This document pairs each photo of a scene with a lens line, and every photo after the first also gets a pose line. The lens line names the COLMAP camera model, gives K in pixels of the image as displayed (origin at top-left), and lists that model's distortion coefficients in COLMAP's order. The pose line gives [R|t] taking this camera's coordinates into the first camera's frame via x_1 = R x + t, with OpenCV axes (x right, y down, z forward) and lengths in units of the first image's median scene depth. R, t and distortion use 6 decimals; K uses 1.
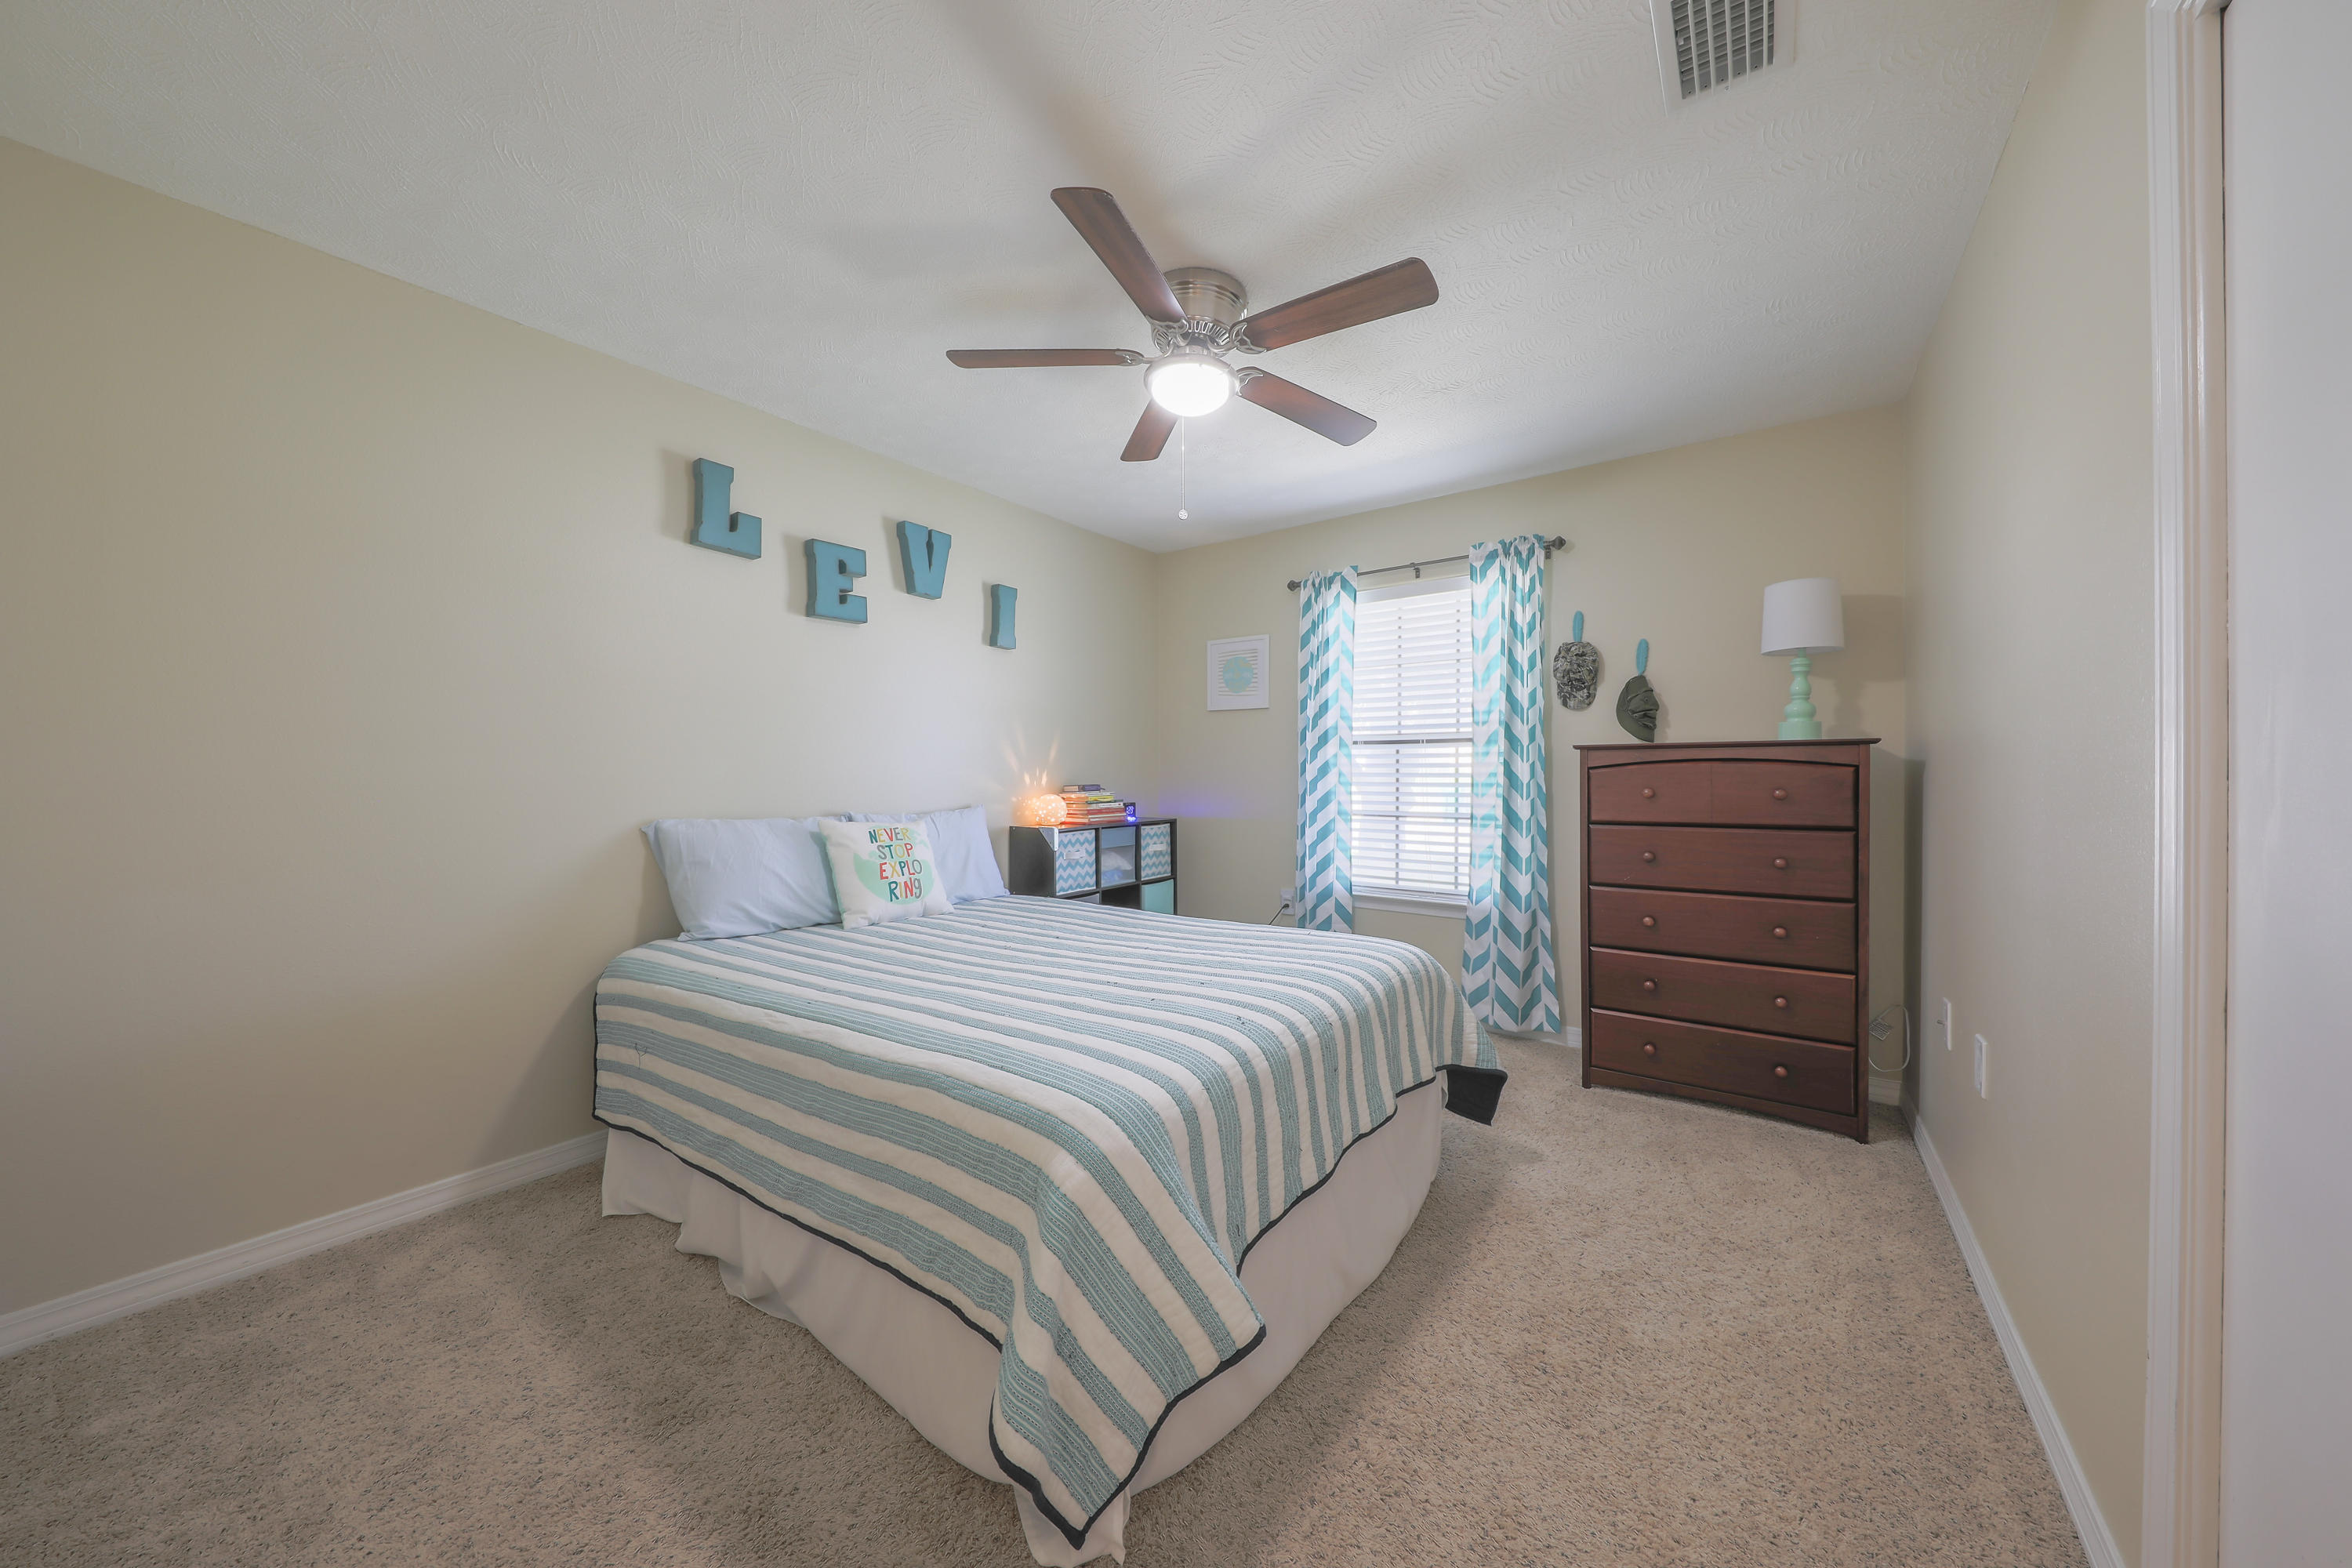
lens RADIAL K [[790.5, 0, 1183.8], [0, 790.5, 770.8], [0, 0, 1]] dist [-0.000874, -0.000166]
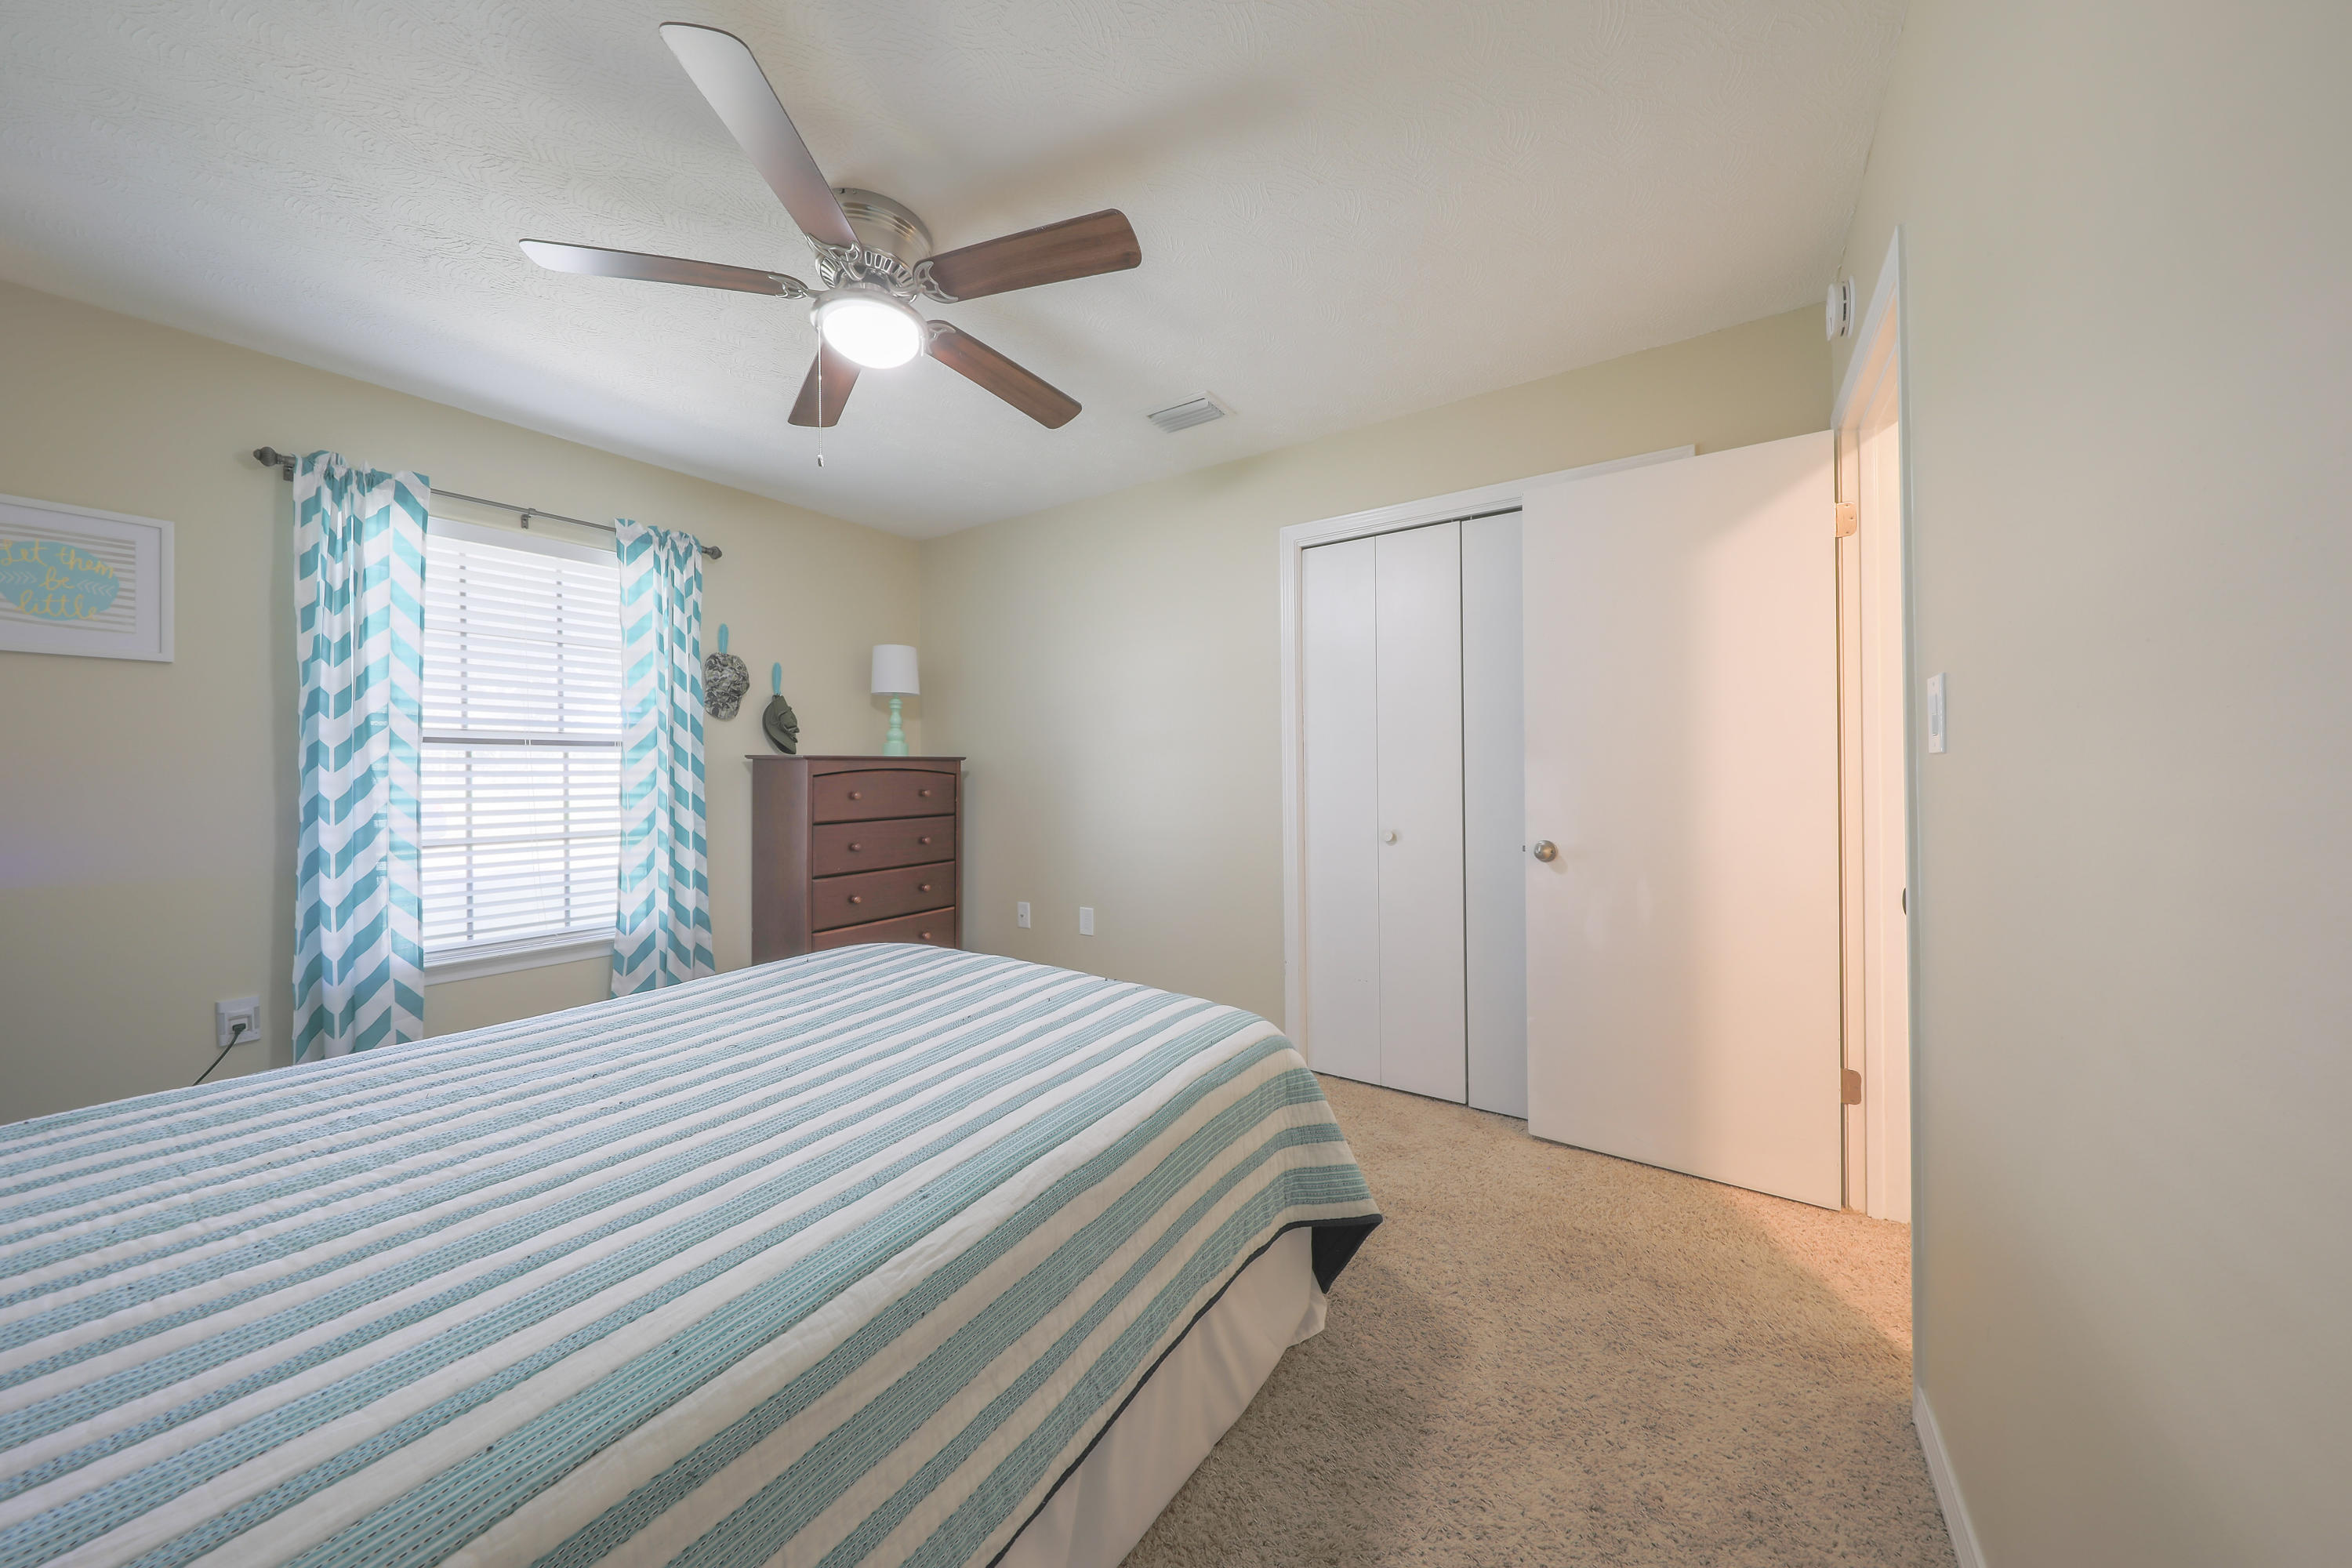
lens RADIAL K [[790.5, 0, 1183.8], [0, 790.5, 770.8], [0, 0, 1]] dist [-0.000874, -0.000166]
pose [[-0.044813, 0.006260, 0.998976, -0.541121], [0.009040, 0.999942, -0.005861, 0.000596], [-0.998955, 0.008768, -0.044867, 0.439920]]
